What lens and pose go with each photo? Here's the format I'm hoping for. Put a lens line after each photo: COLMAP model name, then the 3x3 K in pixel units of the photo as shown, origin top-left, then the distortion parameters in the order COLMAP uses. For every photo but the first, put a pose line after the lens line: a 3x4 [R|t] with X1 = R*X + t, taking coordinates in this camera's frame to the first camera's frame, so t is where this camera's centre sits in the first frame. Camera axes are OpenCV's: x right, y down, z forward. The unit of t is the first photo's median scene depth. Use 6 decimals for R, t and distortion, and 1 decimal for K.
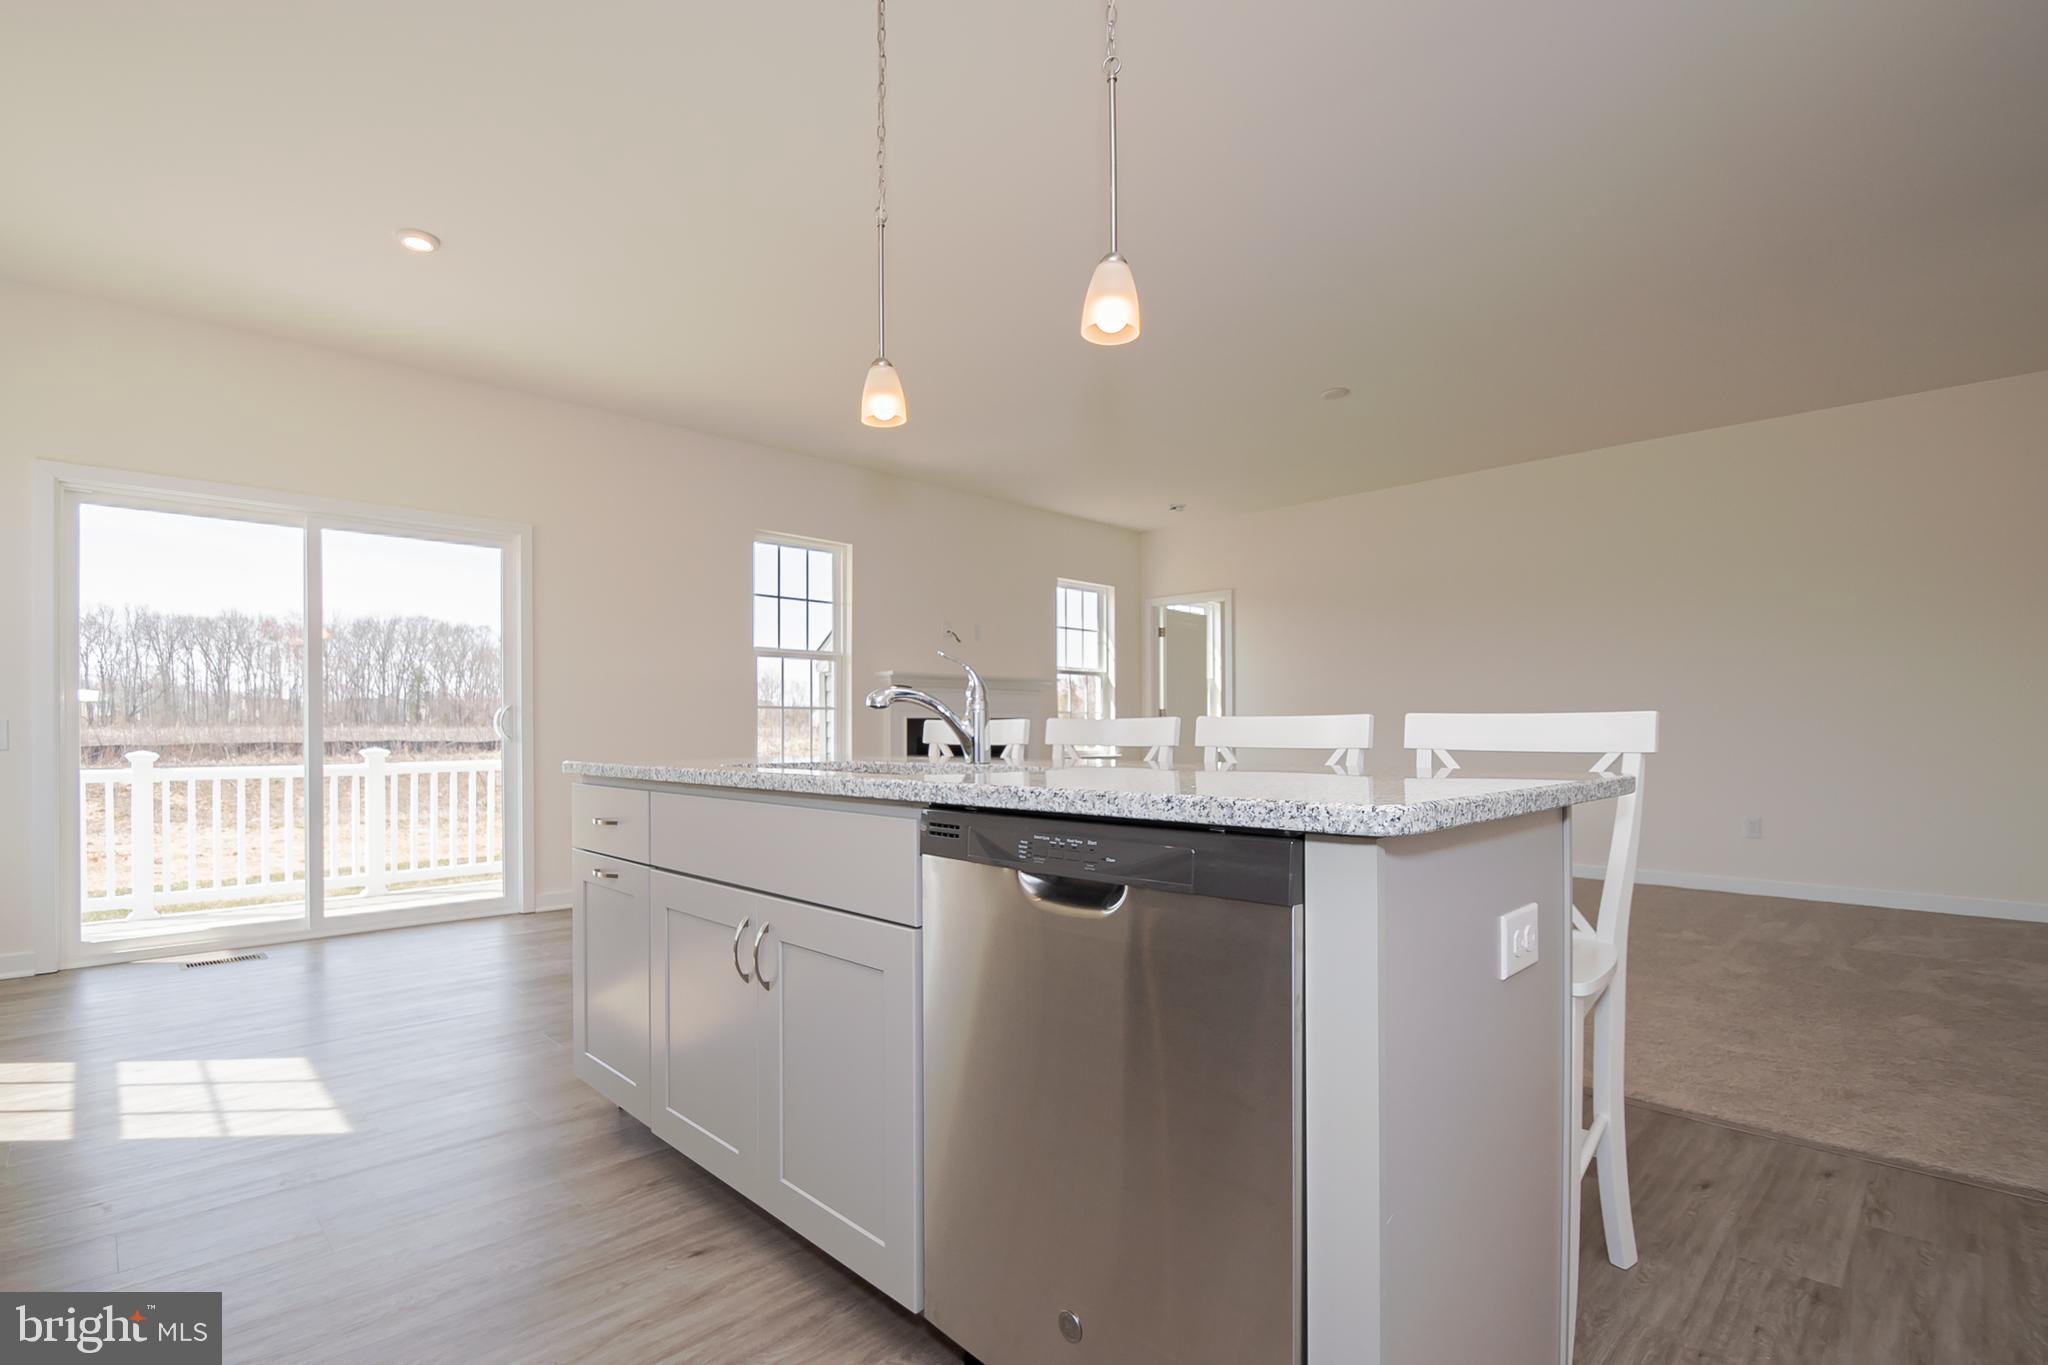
lens RADIAL K [[951.5, 0, 1005.4], [0, 951.5, 727.2], [0, 0, 1]] dist [-0.008798, -0.005502]
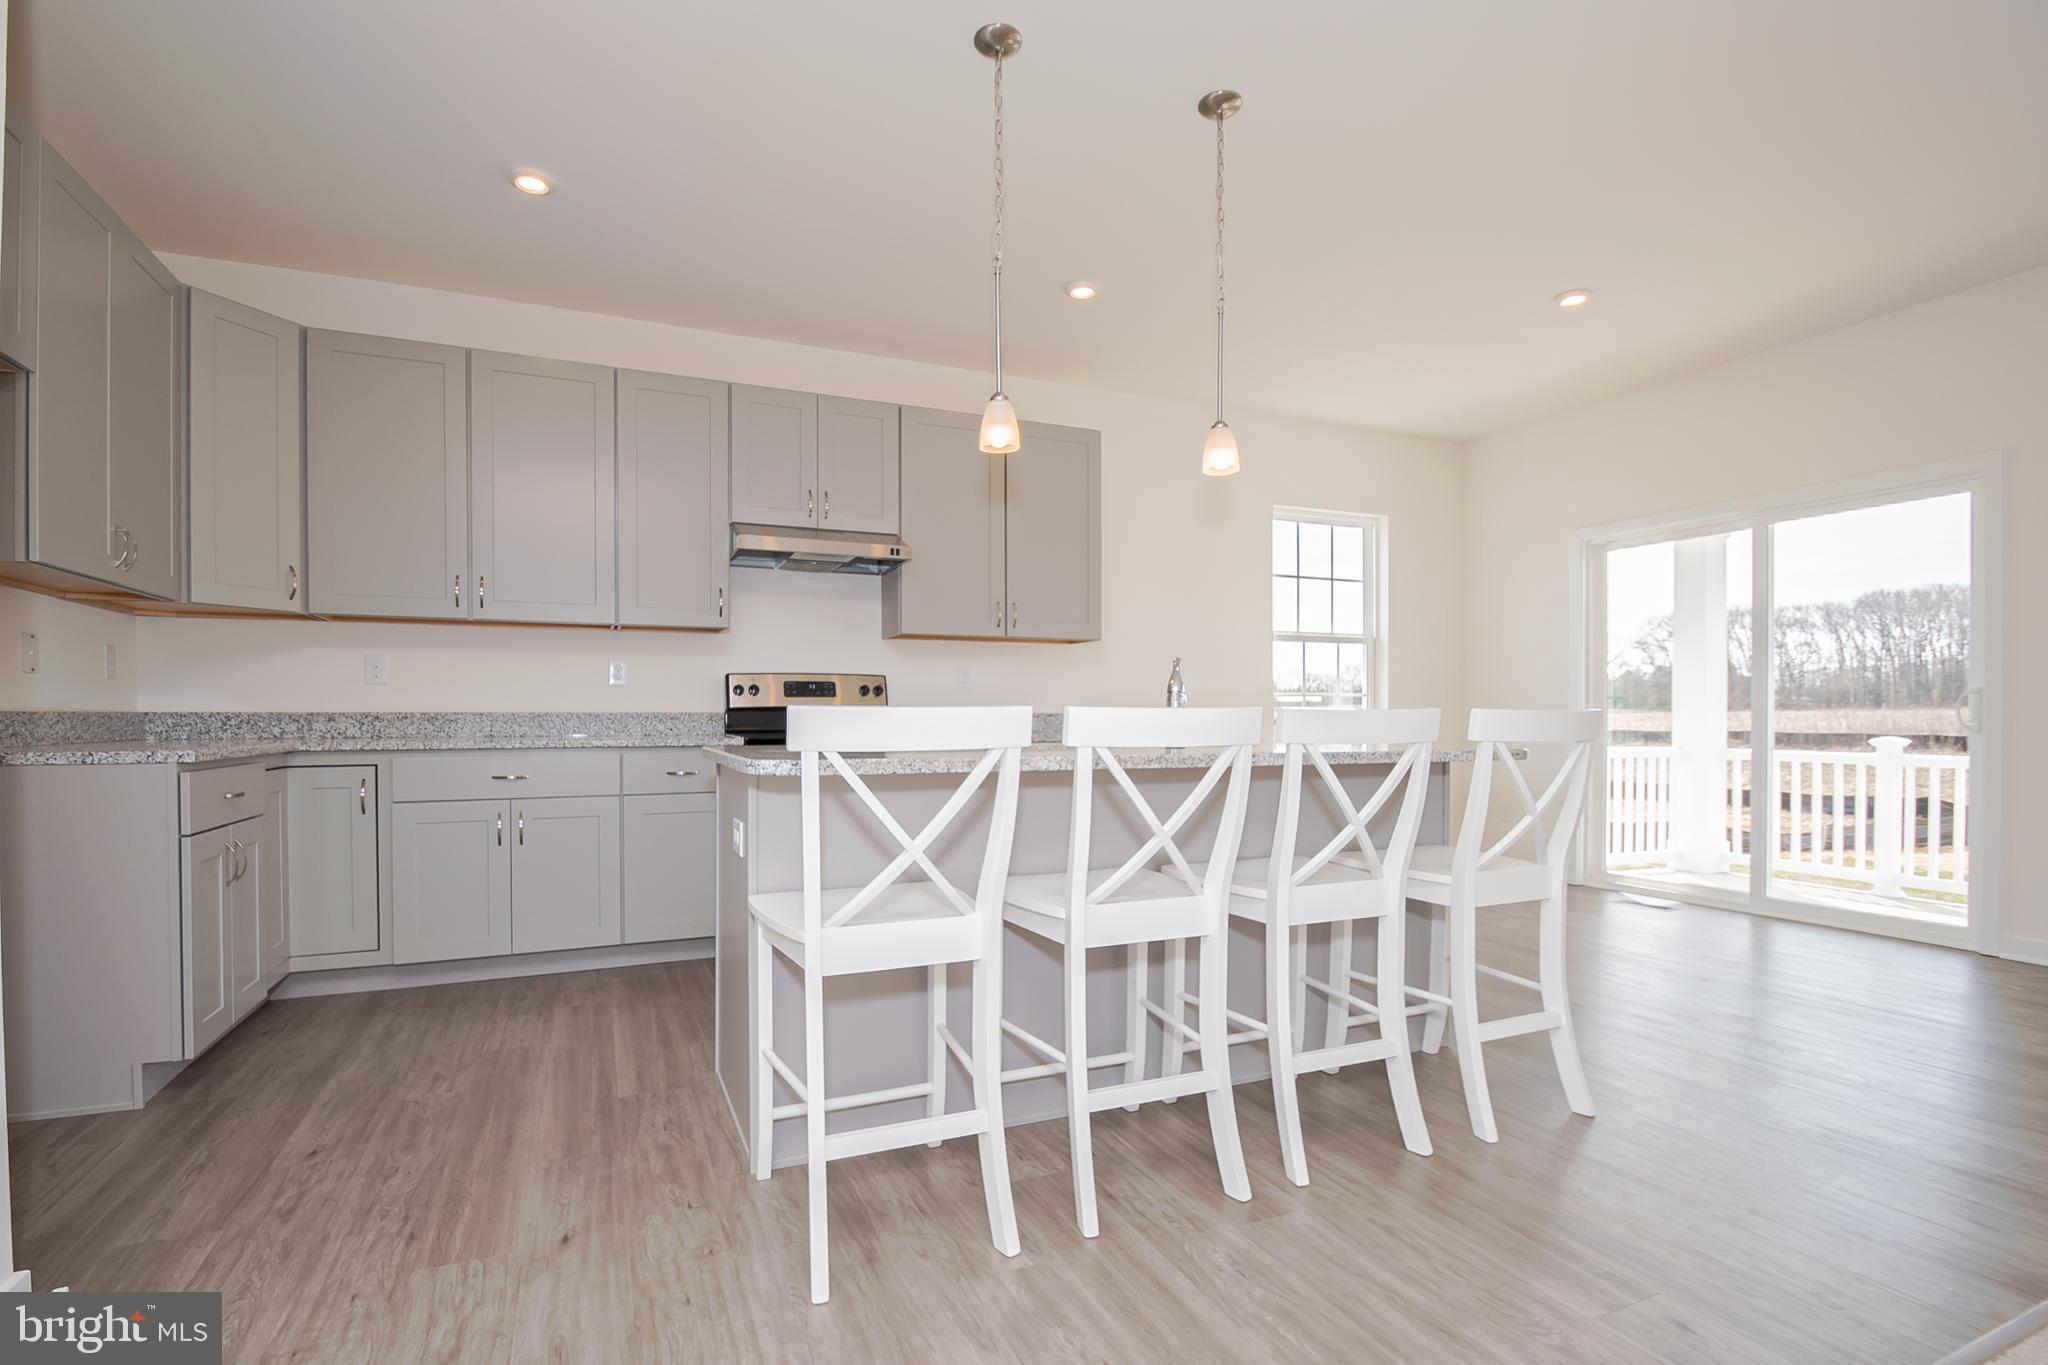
lens RADIAL K [[971.7, 0, 1004.9], [0, 971.7, 724.4], [0, 0, 1]] dist [-0.002550, -0.000579]
pose [[-0.350742, 0.011190, -0.936405, 0.401875], [0.001999, 0.999935, 0.011200, -0.002483], [0.936470, 0.002056, -0.350742, 0.407713]]
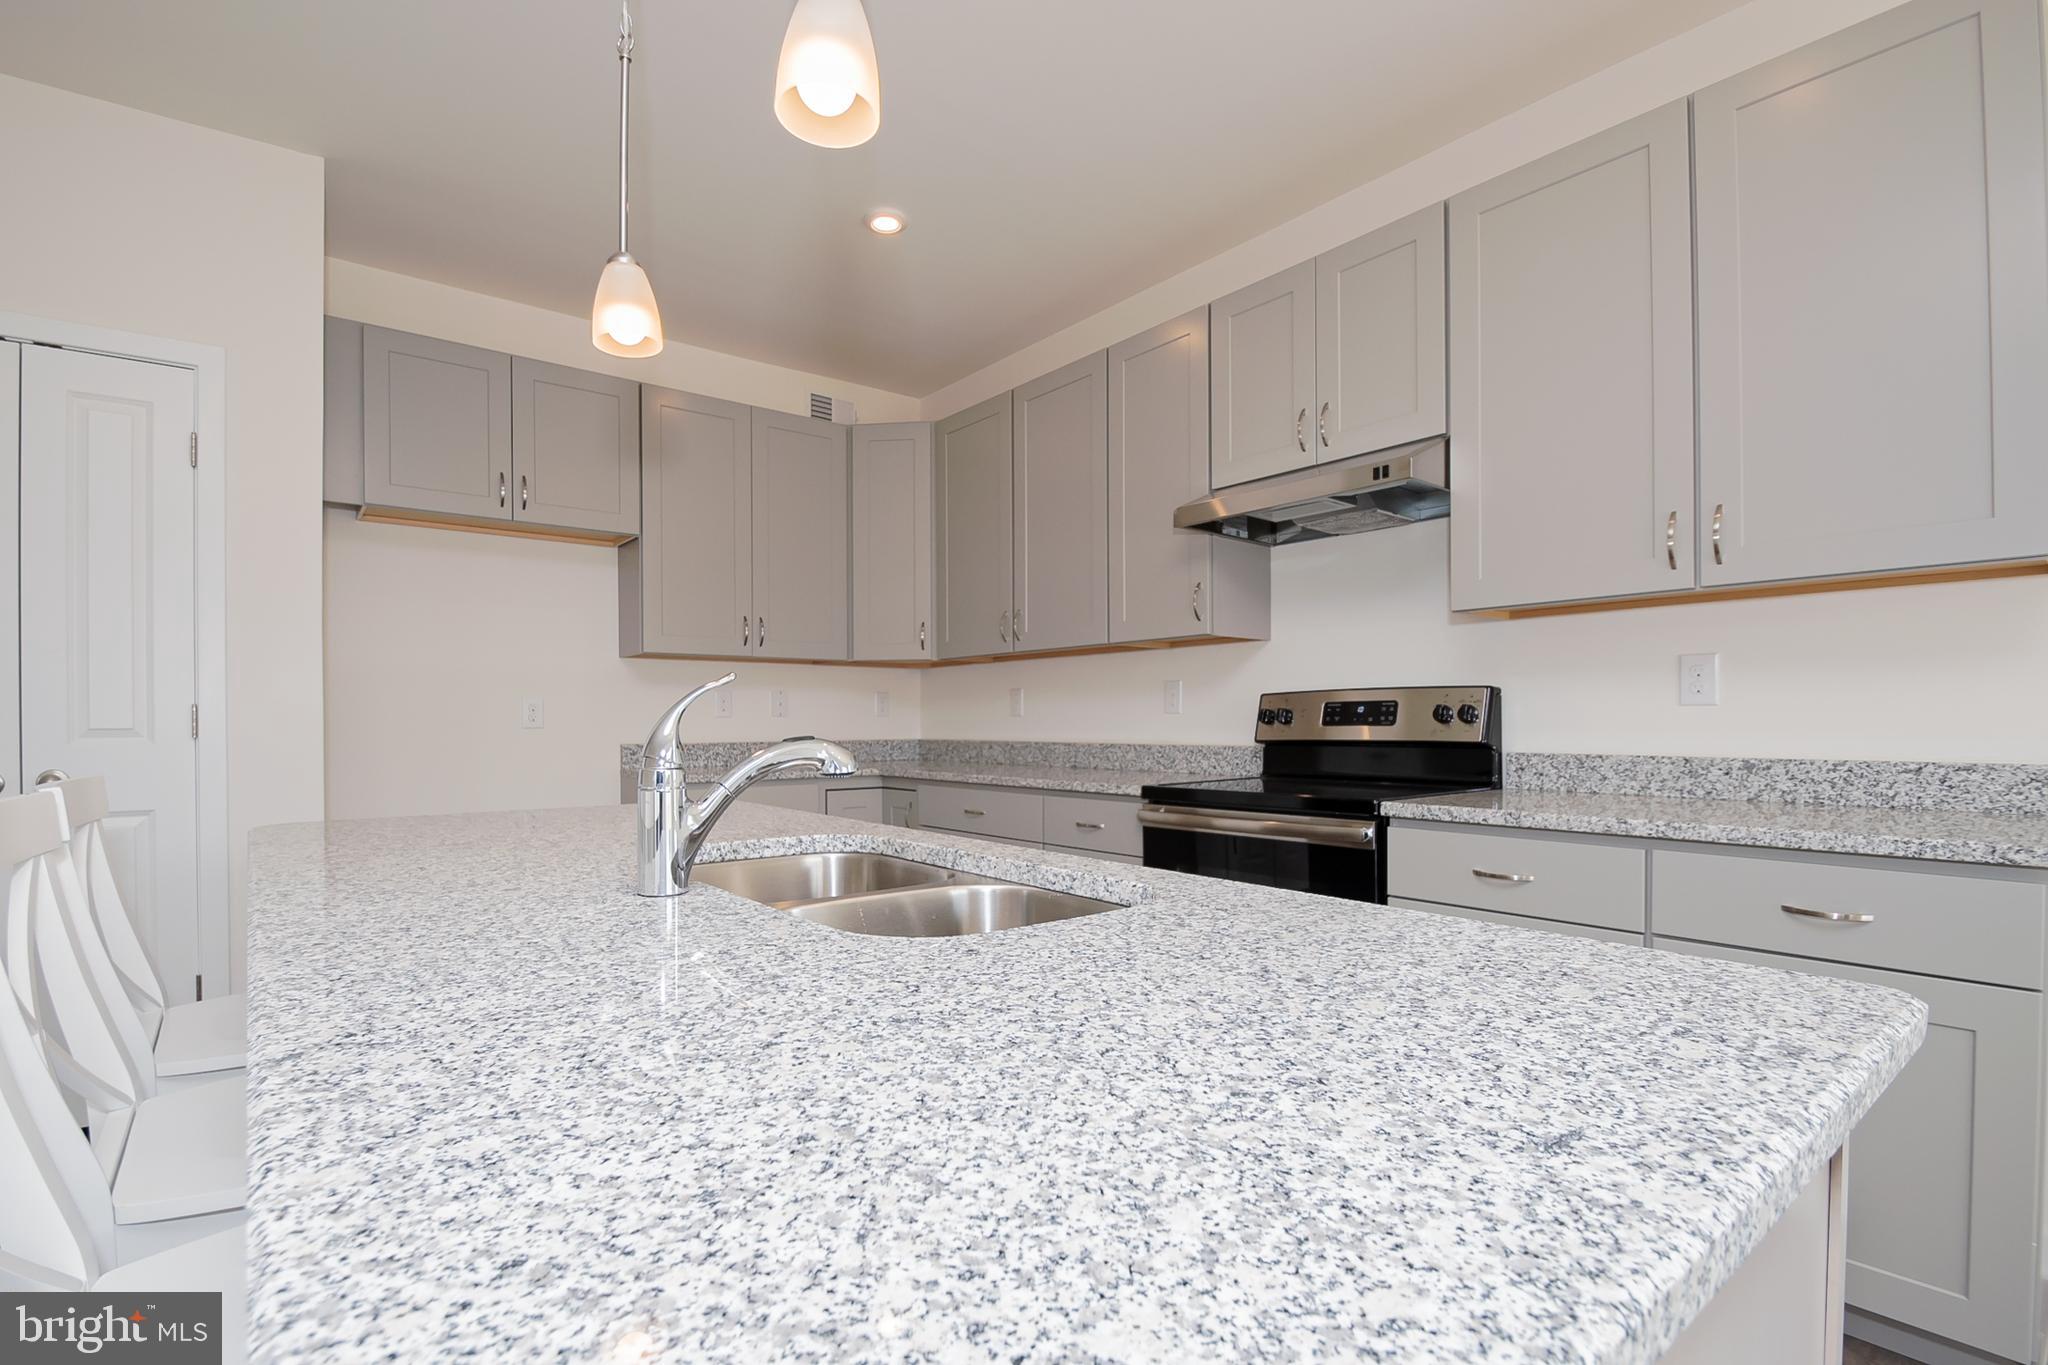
lens RADIAL K [[951.5, 0, 1005.4], [0, 951.5, 727.2], [0, 0, 1]] dist [-0.008798, -0.005502]
pose [[-0.994410, 0.003686, 0.105526, -0.089378], [0.003994, 0.999988, 0.002705, -0.015826], [-0.105515, 0.003111, -0.994413, 0.486080]]
